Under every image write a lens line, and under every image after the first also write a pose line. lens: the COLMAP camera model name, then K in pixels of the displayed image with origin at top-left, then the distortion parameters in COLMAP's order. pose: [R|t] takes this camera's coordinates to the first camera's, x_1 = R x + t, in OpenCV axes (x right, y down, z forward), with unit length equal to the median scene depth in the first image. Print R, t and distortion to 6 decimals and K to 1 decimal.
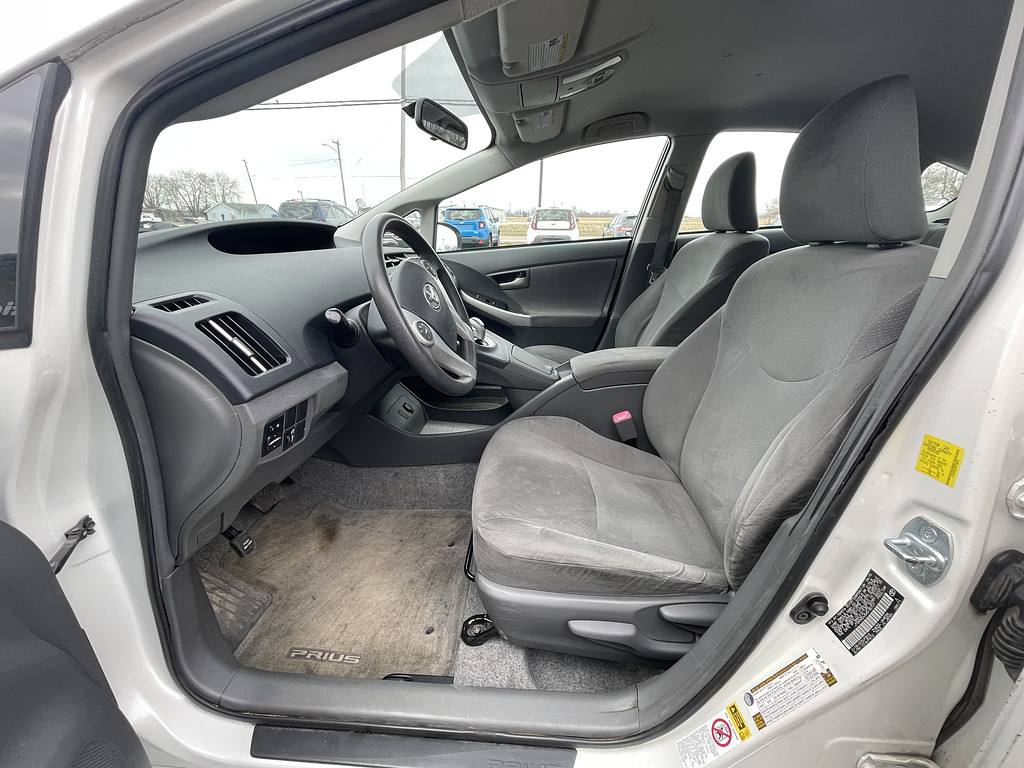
lens RADIAL K [[417.9, 0, 512.0], [0, 417.9, 384.0], [0, 0, 1]] dist [-0.002209, -0.000399]
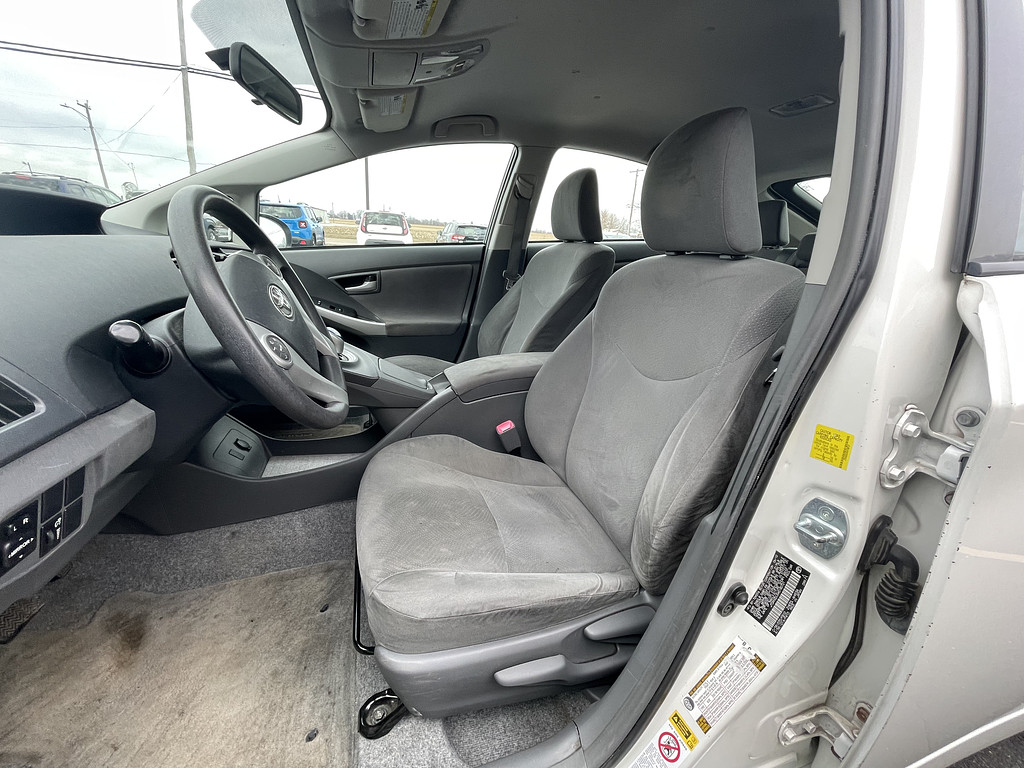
lens RADIAL K [[414.5, 0, 512.7], [0, 414.5, 386.8], [0, 0, 1]] dist [-0.002321, -0.000169]
pose [[0.927572, -0.075470, 0.365944, -0.081219], [0.078161, 0.996913, 0.007481, -0.026028], [-0.365378, 0.021663, 0.930607, 0.135116]]
